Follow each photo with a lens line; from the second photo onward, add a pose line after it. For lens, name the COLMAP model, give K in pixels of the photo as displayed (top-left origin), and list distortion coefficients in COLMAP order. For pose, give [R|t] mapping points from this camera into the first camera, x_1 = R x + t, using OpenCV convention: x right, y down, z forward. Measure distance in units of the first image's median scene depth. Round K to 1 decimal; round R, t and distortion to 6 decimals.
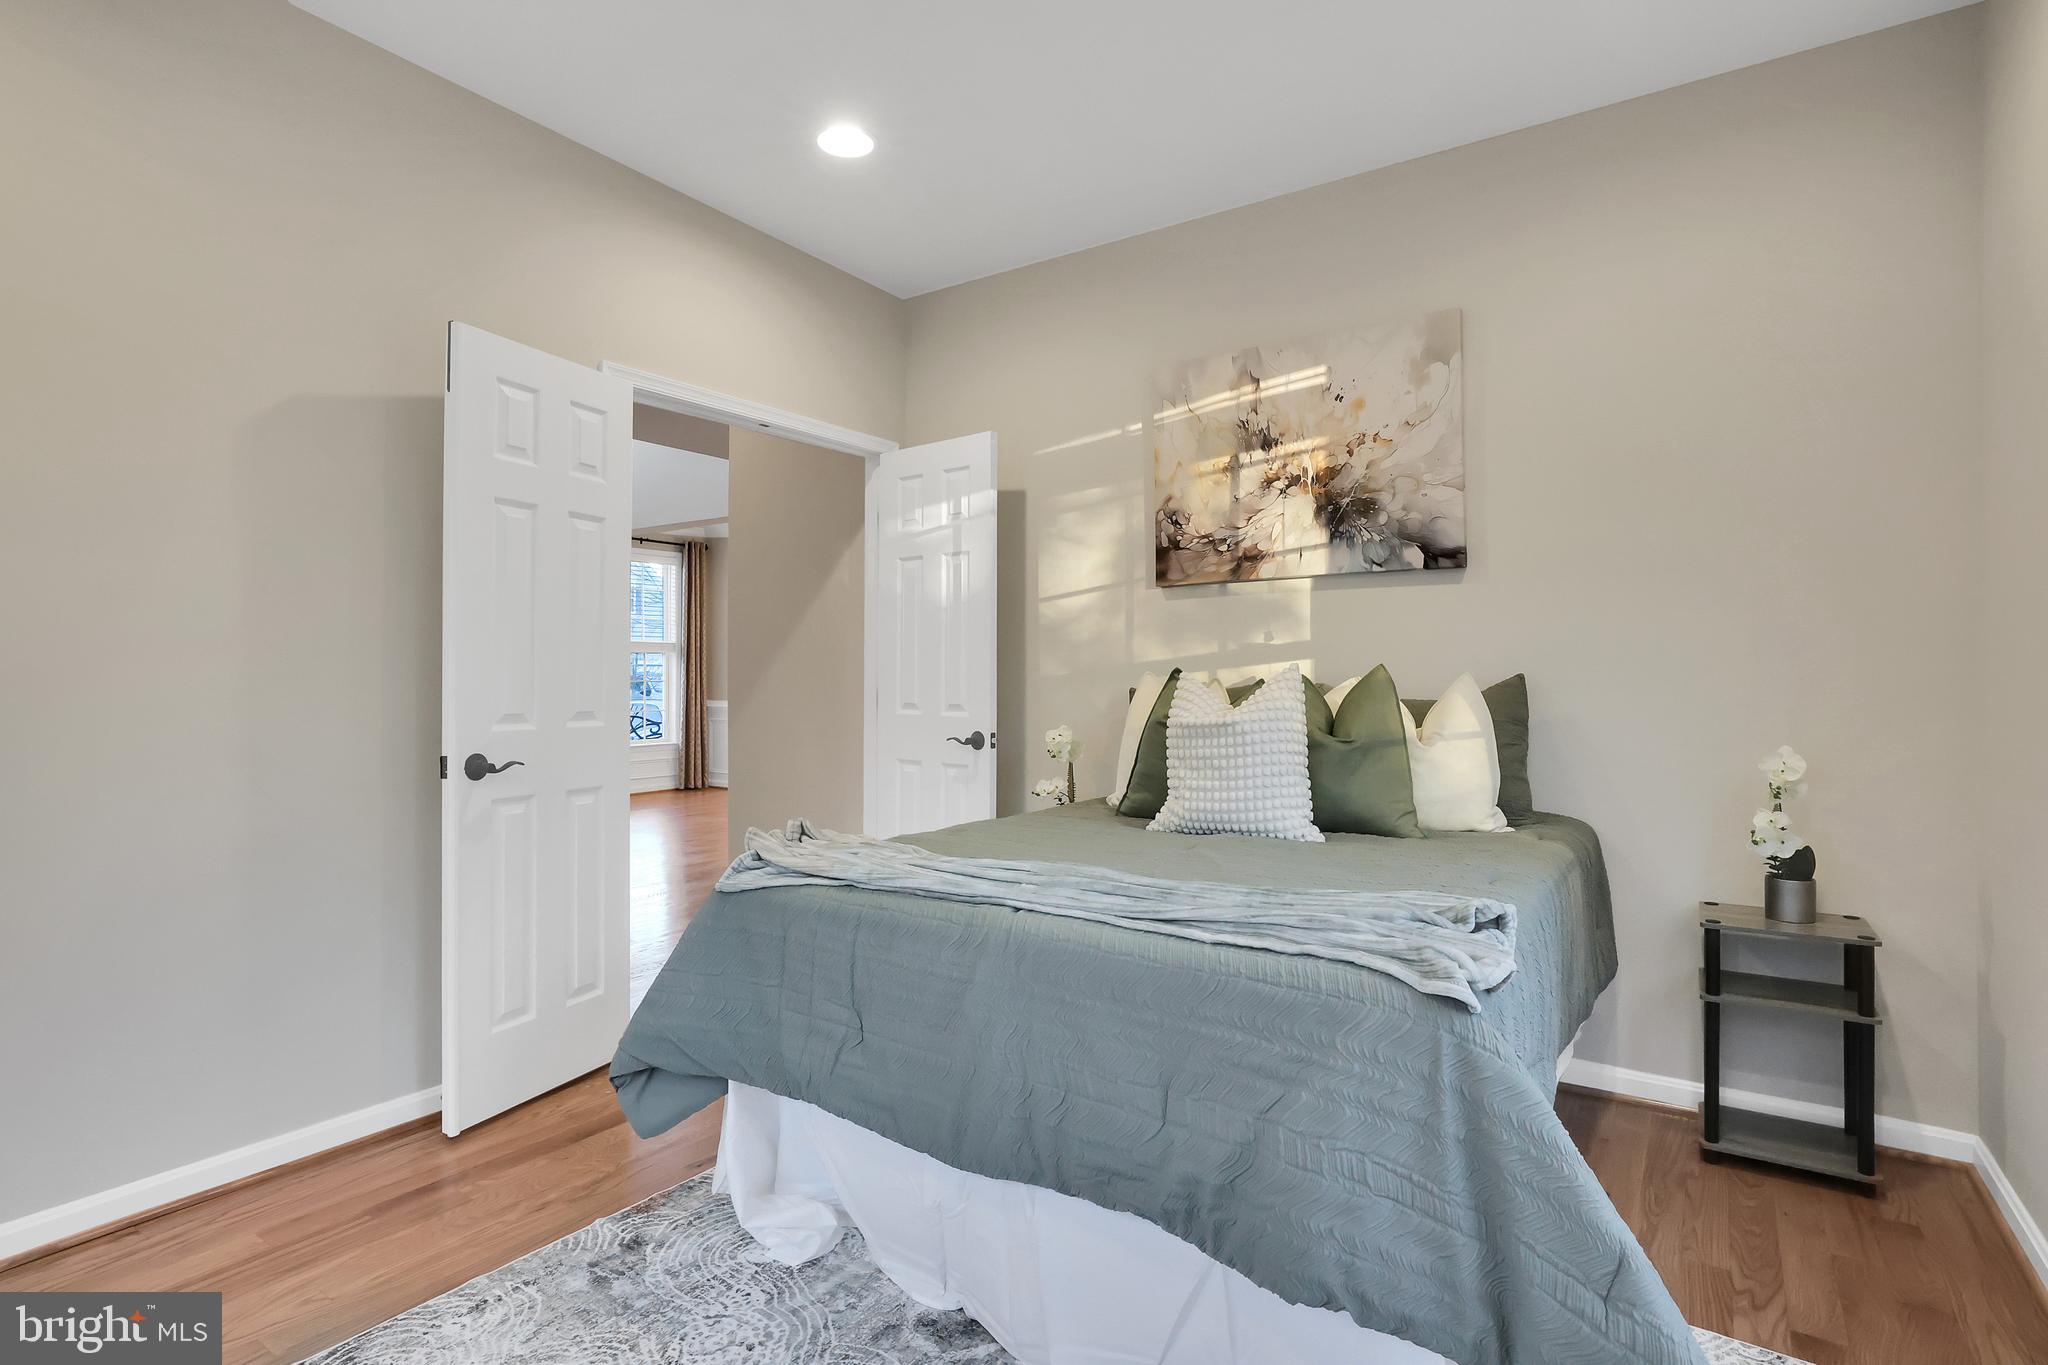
lens RADIAL K [[1043.7, 0, 1024.0], [0, 1043.7, 682.5], [0, 0, 1]] dist [-0.044914, 0.025256]
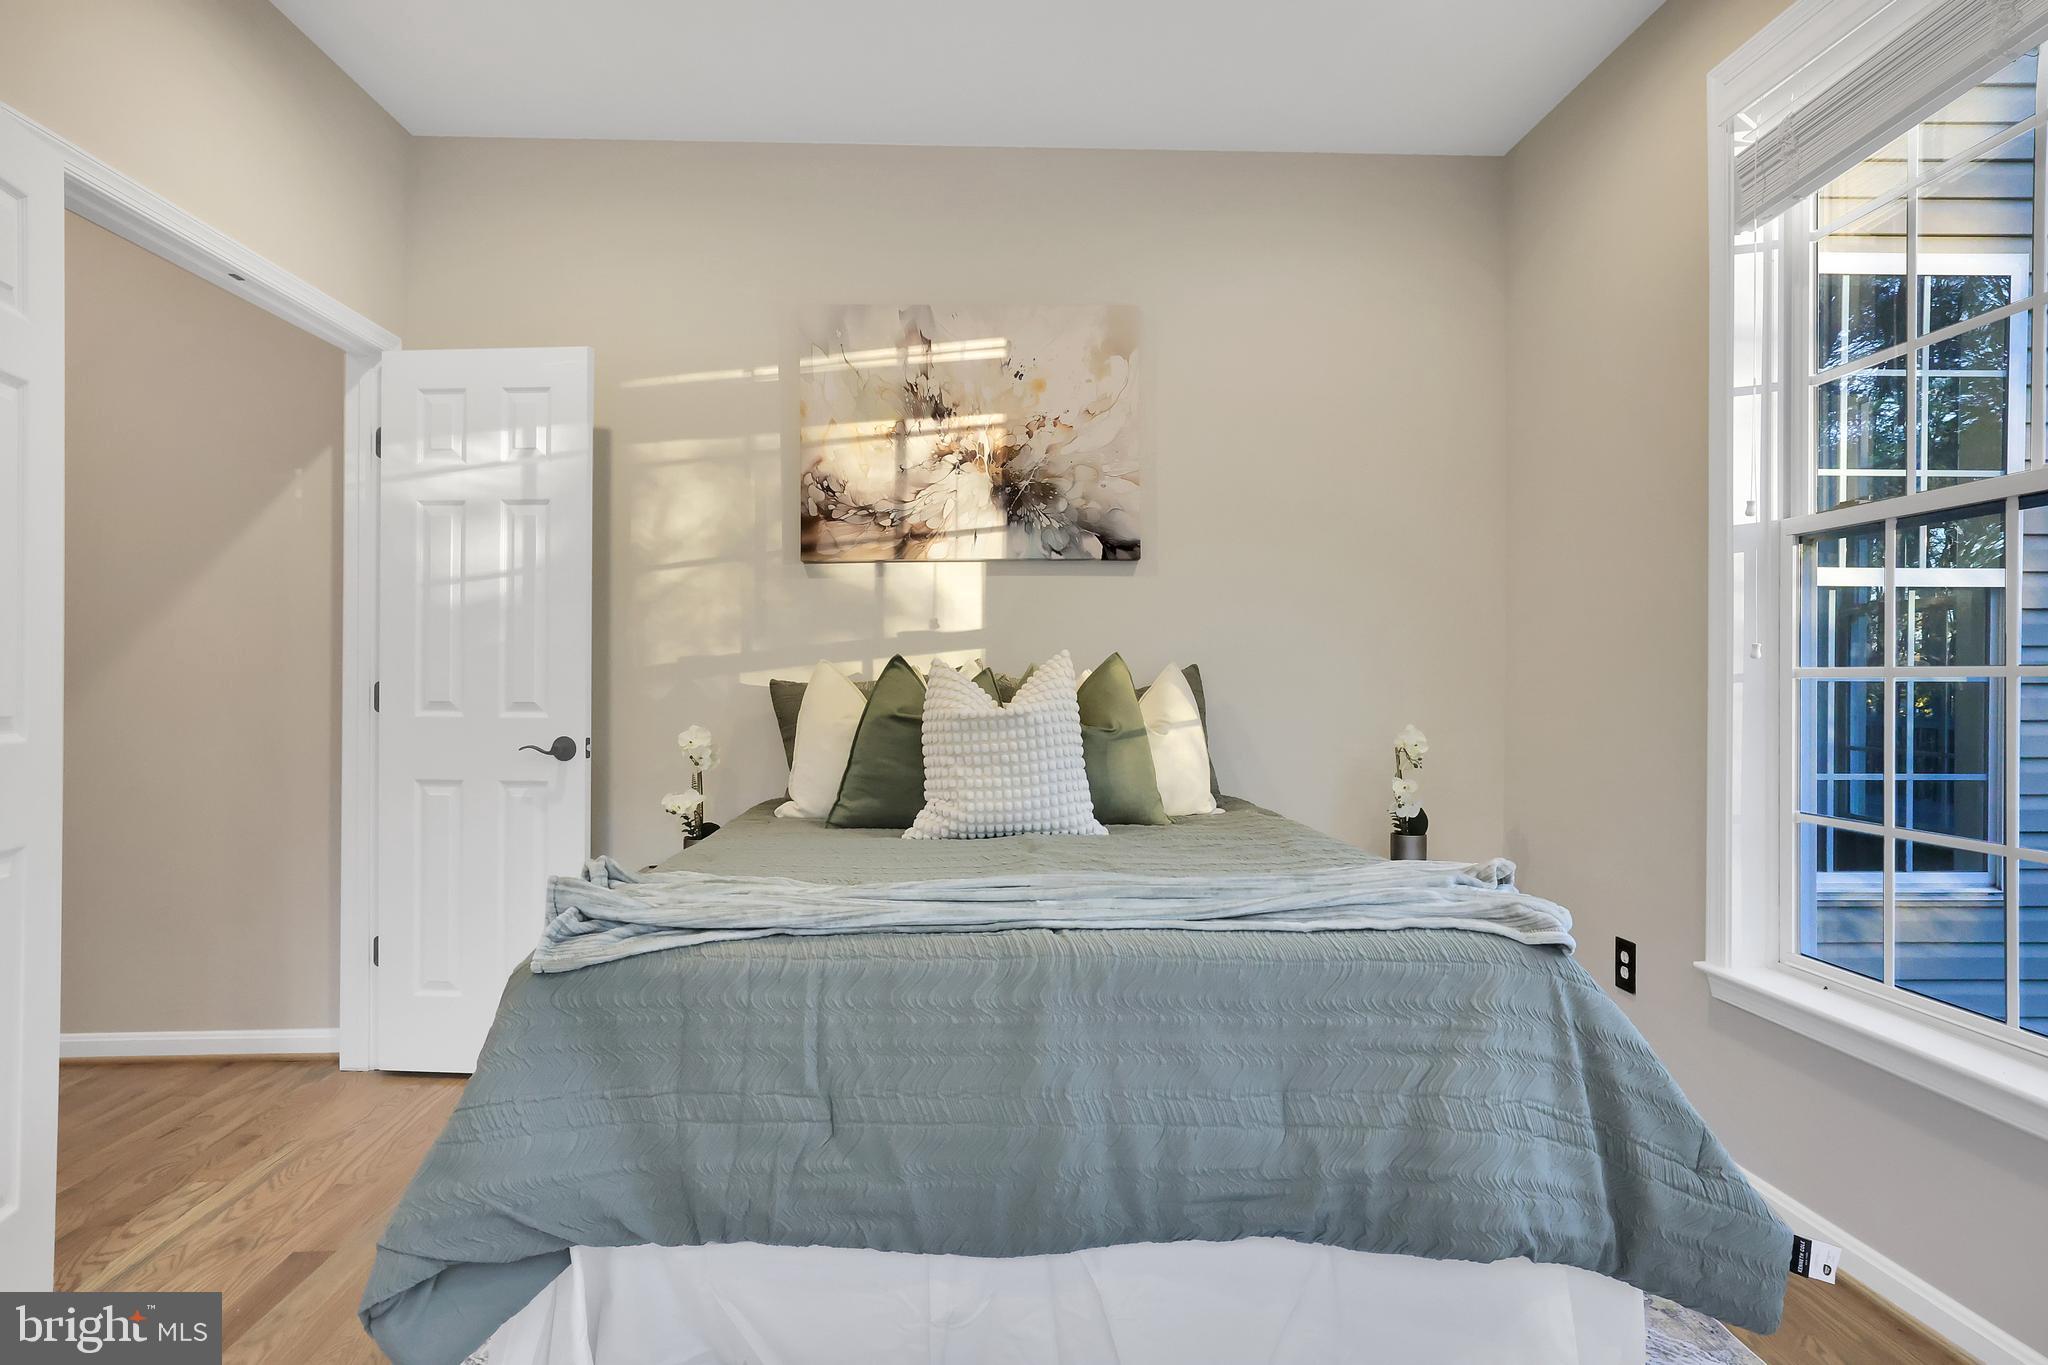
lens RADIAL K [[1148.2, 0, 1024.0], [0, 1148.2, 682.5], [0, 0, 1]] dist [-0.026514, 0.013920]
pose [[0.801859, -0.001100, 0.597513, -0.320768], [0.001758, 0.999998, -0.000518, 0.009443], [-0.597511, 0.001465, 0.801859, 0.147314]]
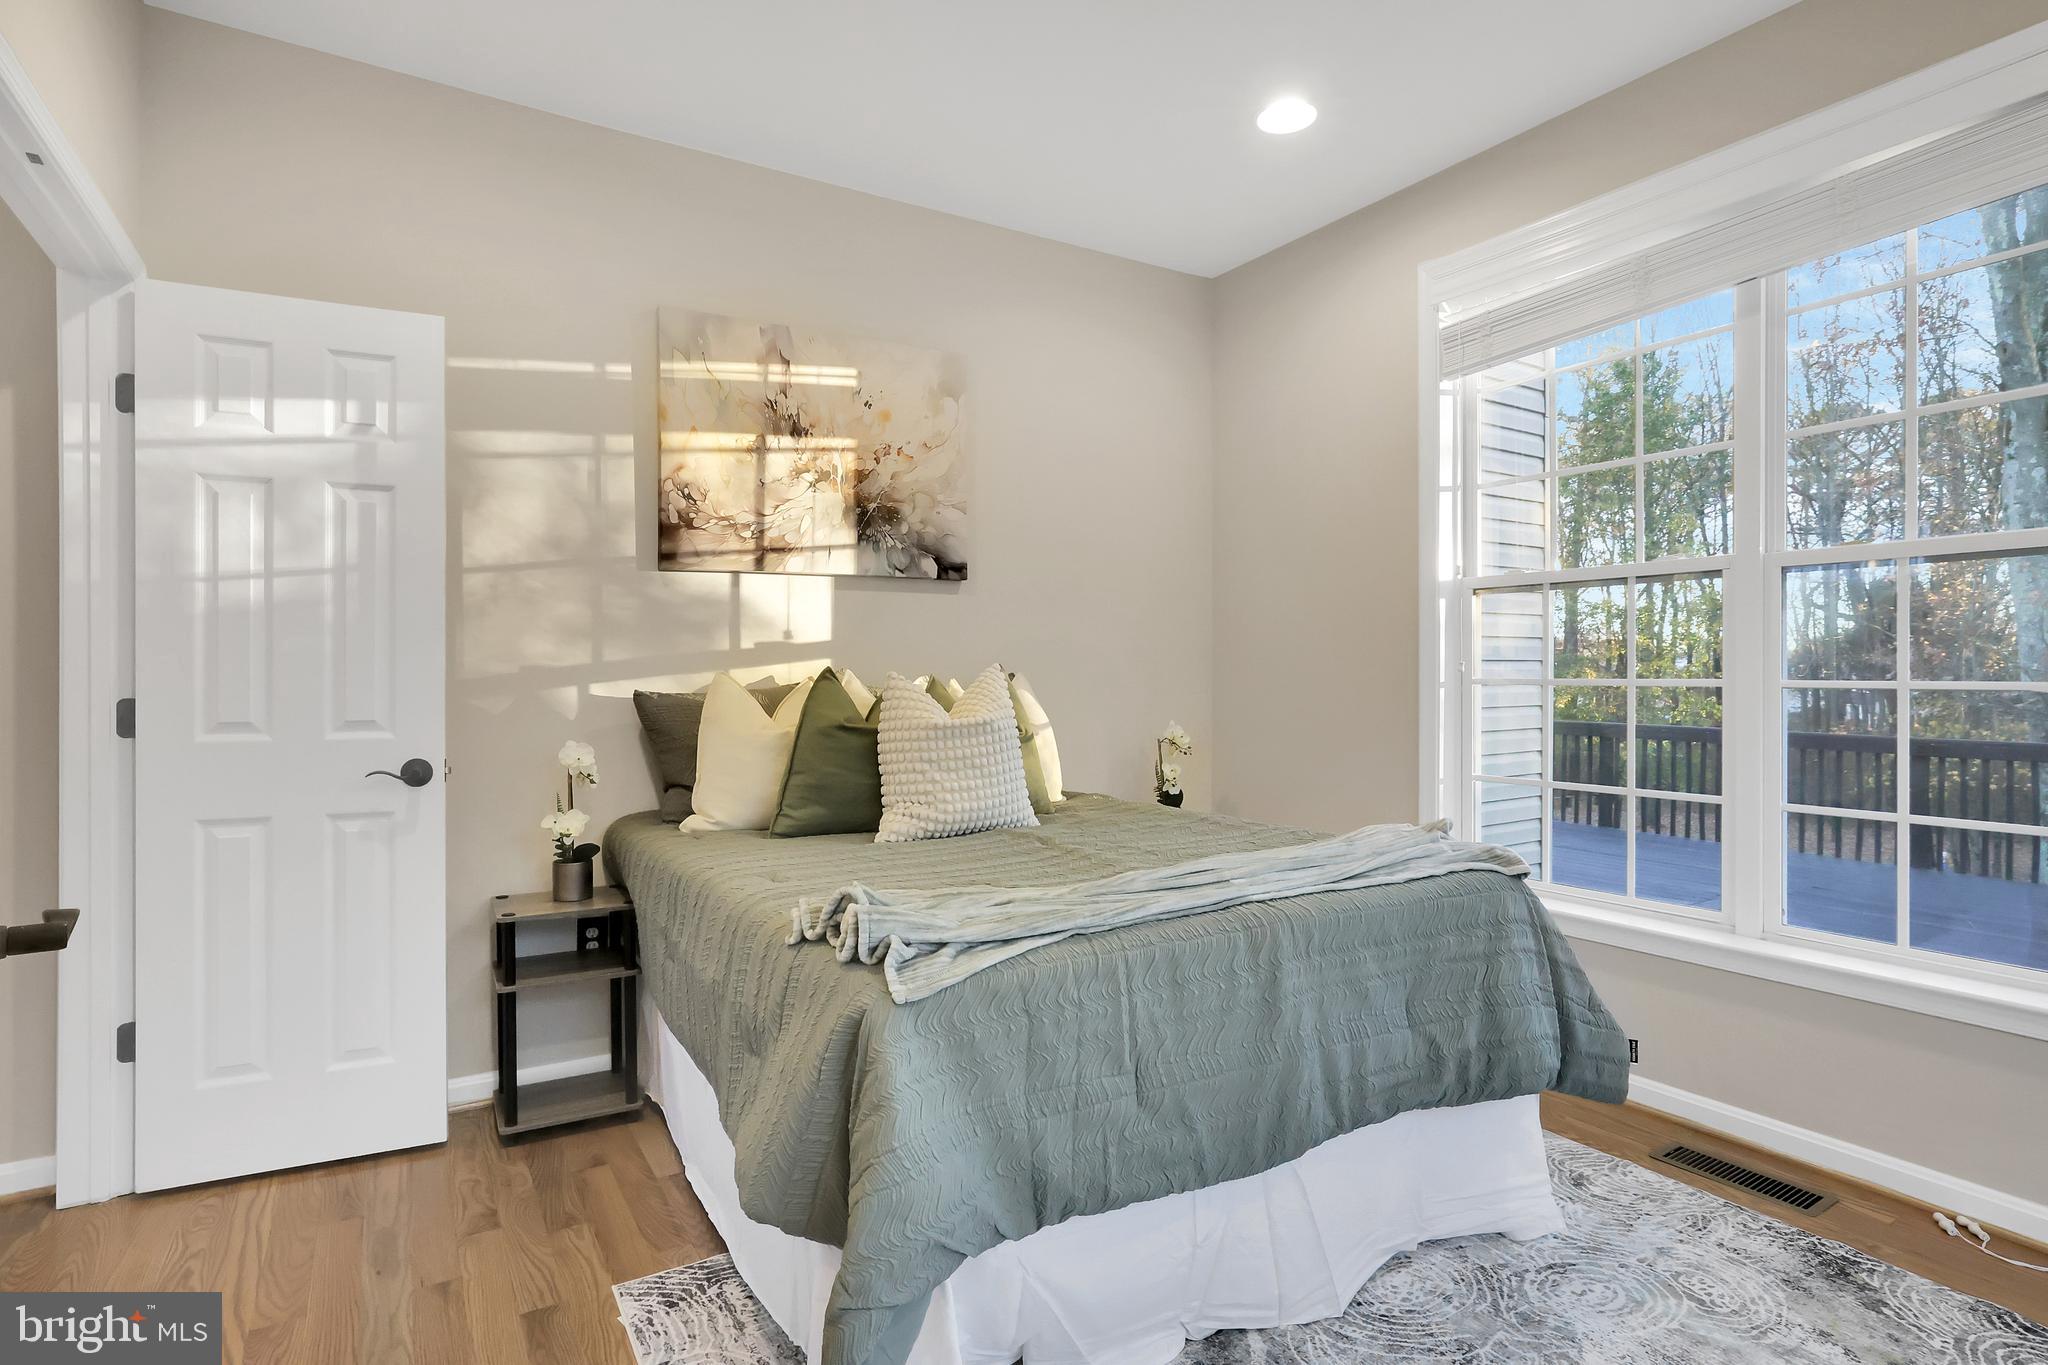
lens RADIAL K [[1043.7, 0, 1024.0], [0, 1043.7, 682.5], [0, 0, 1]] dist [-0.044914, 0.025256]
pose [[0.399422, -0.010016, 0.916713, -0.576869], [0.006231, 0.999947, 0.008211, -0.006224], [-0.916746, 0.002432, 0.399463, 0.441033]]
